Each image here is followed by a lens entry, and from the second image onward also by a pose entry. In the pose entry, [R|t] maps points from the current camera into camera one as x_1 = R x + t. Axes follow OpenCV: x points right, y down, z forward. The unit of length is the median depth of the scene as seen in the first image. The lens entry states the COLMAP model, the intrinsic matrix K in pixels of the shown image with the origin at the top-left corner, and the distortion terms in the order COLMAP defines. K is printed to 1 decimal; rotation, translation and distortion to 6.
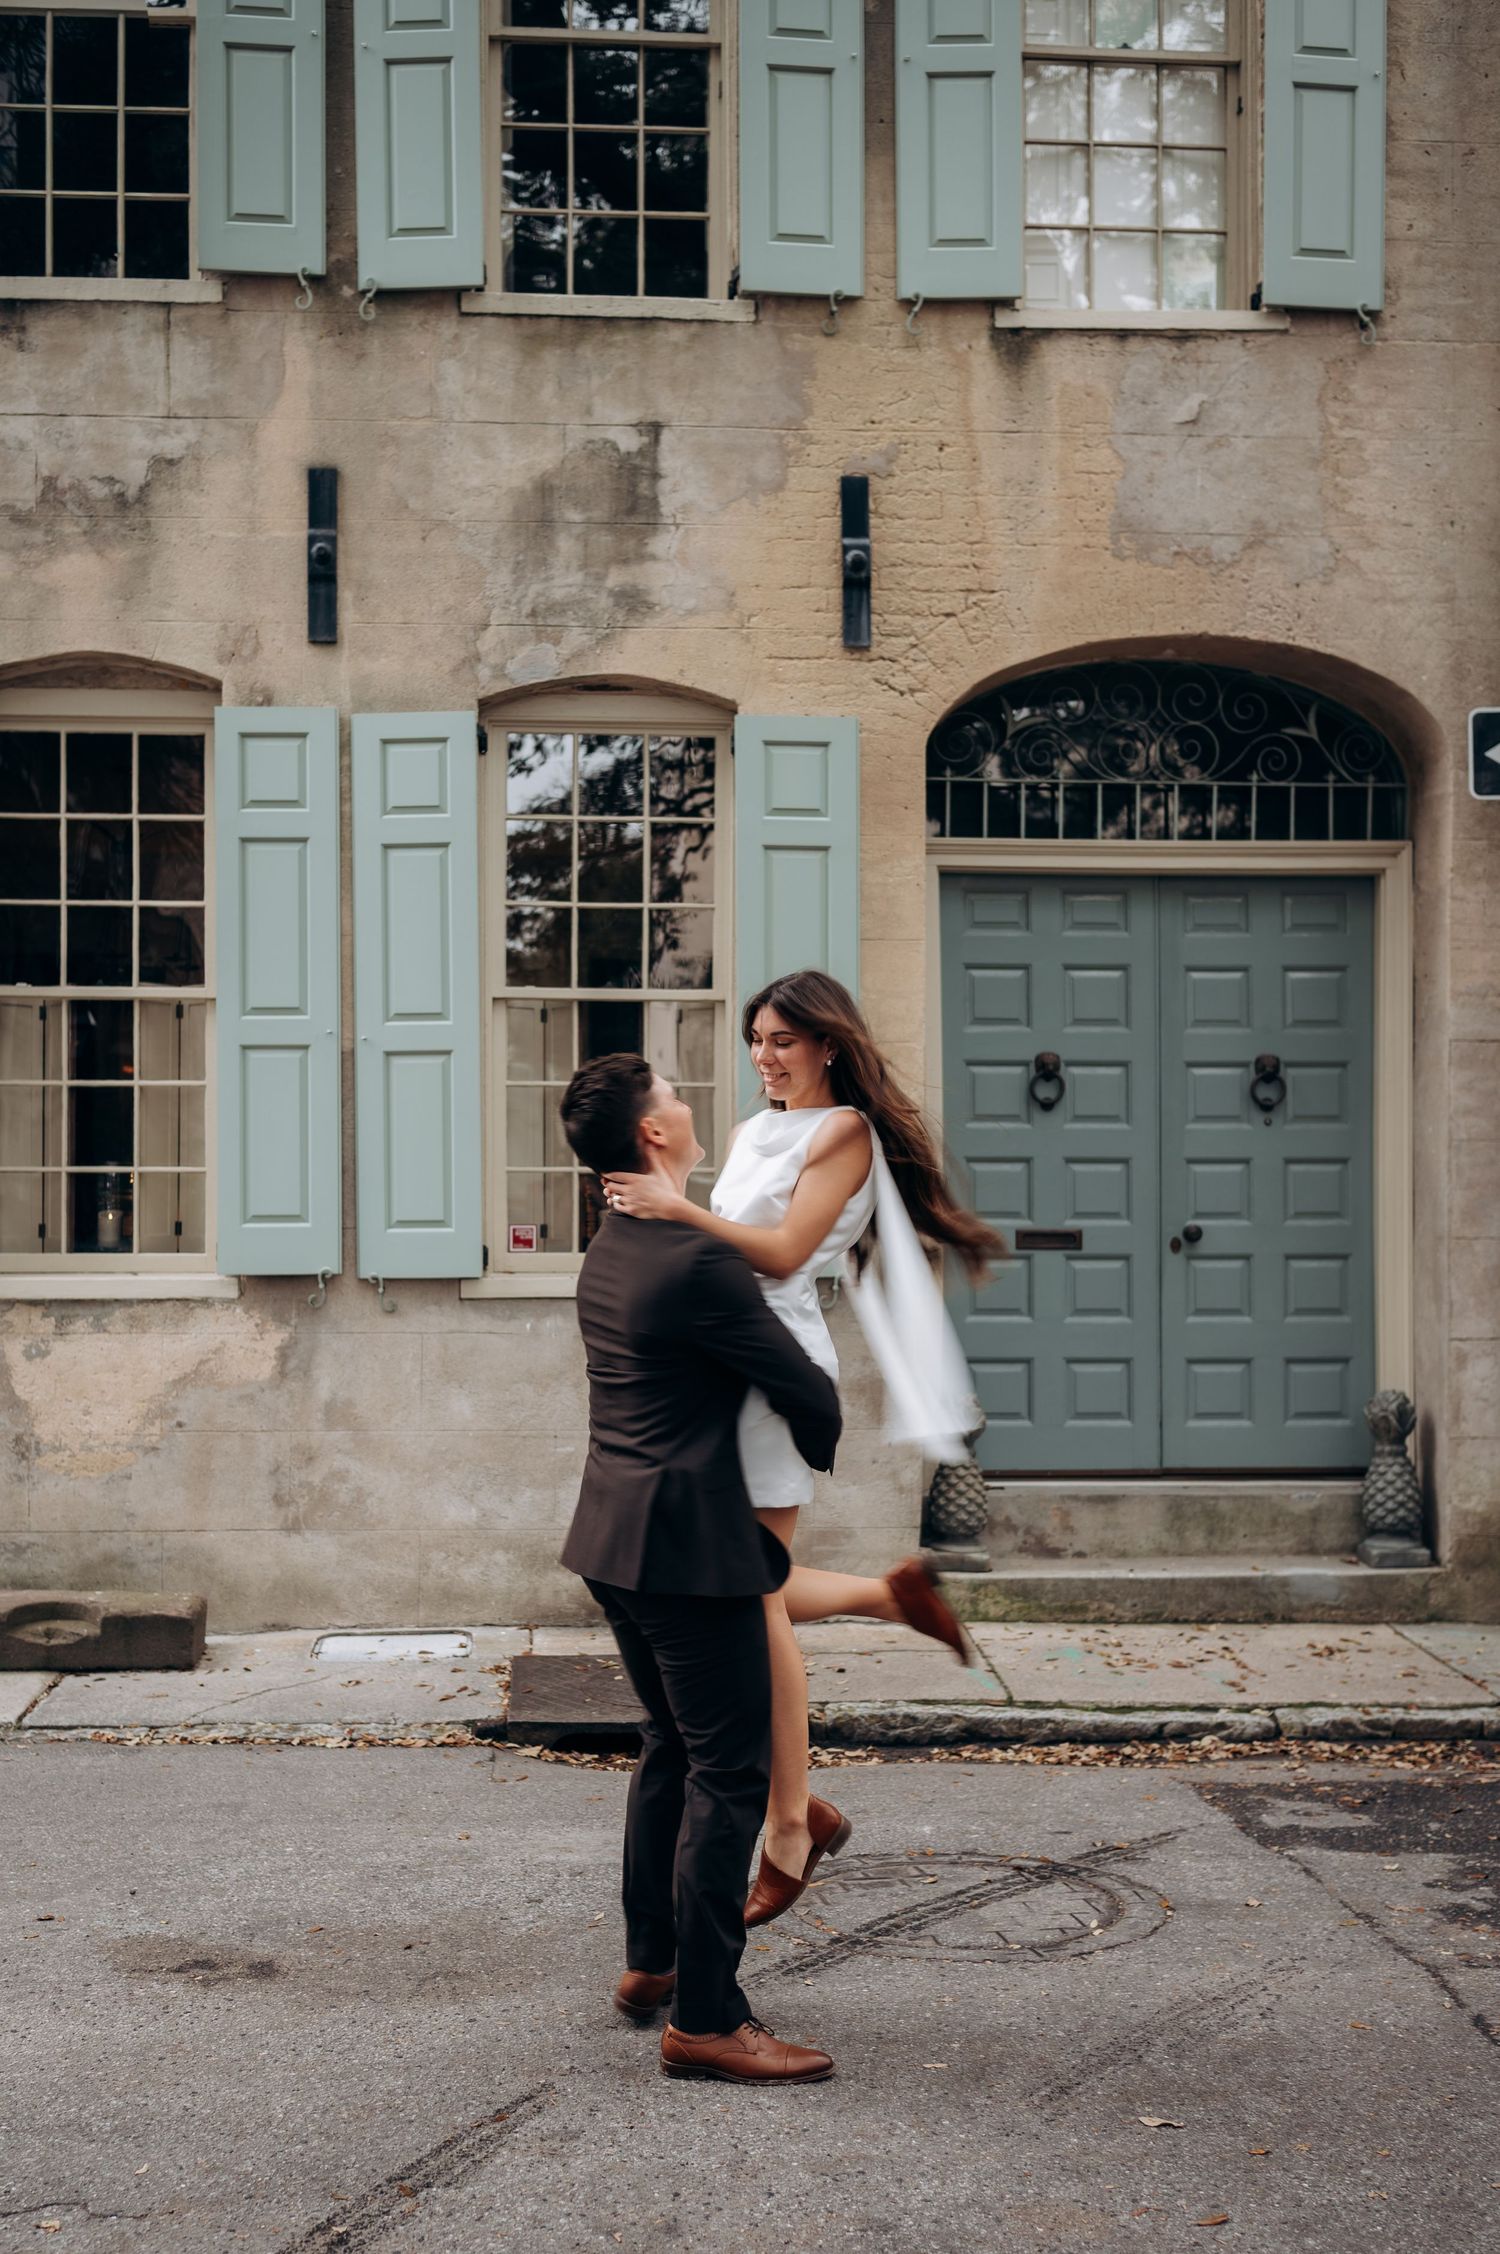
lens RADIAL K [[2287.7, 0, 716.0], [0, 2287.7, 1156.0], [0, 0, 1]] dist [-0.015808, 0.030371]
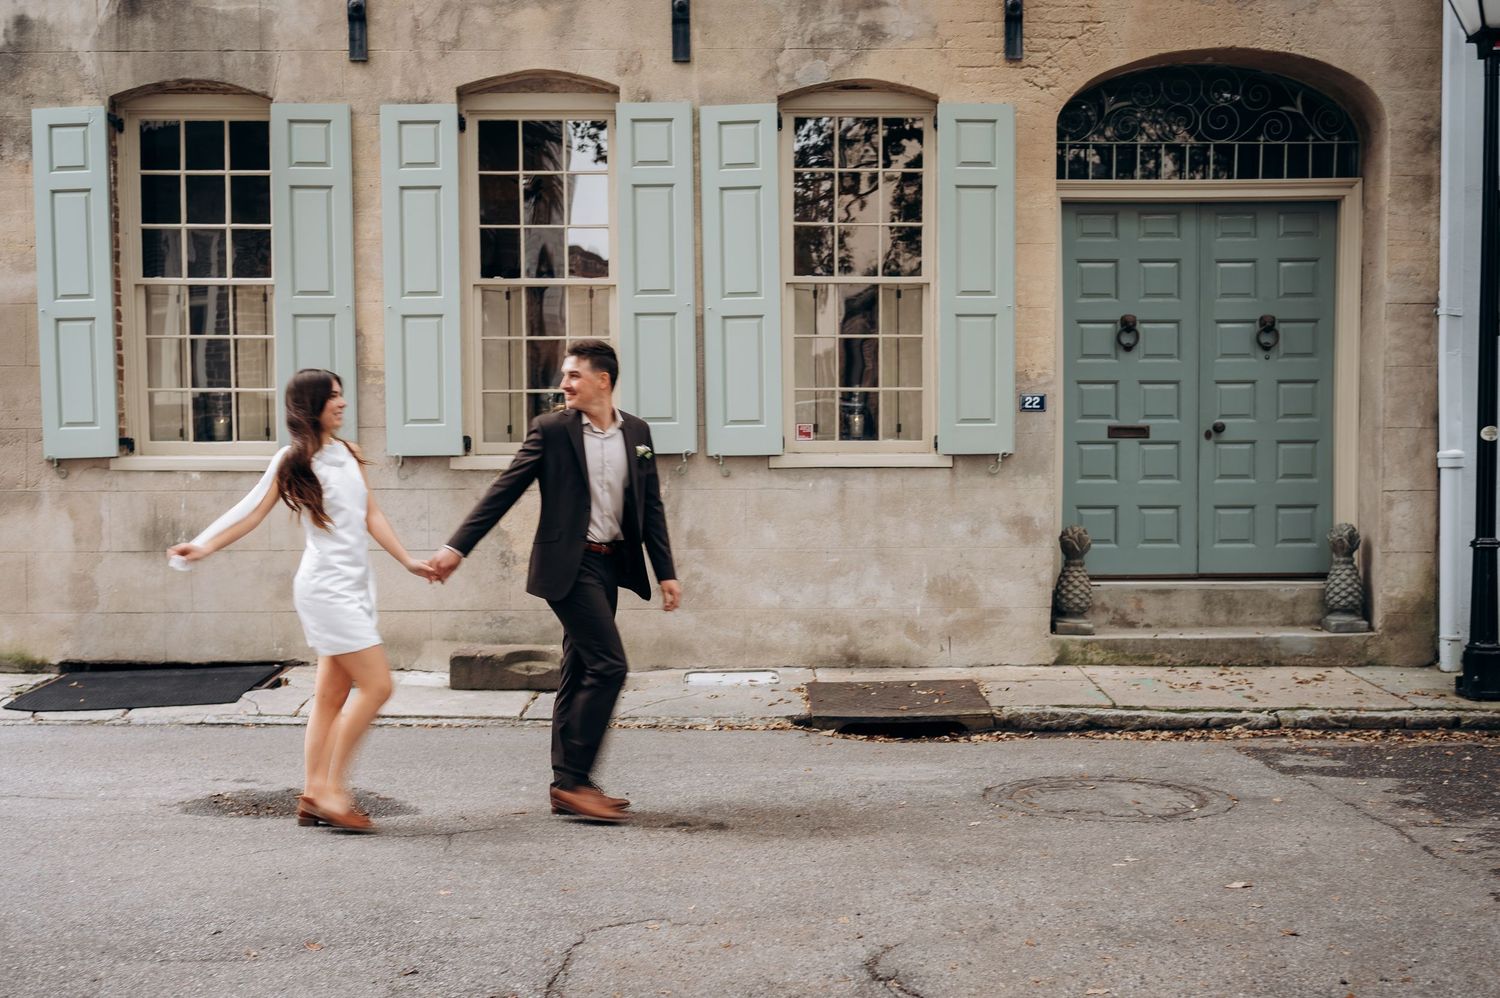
lens RADIAL K [[1522.4, 0, 785.3], [0, 1522.4, 500.8], [0, 0, 1]] dist [-0.015808, 0.030371]
pose [[0.999105, -0.004489, -0.042054, -0.054449], [0.007020, 0.998161, 0.060213, 0.020365], [0.041707, -0.060455, 0.997299, -0.084610]]
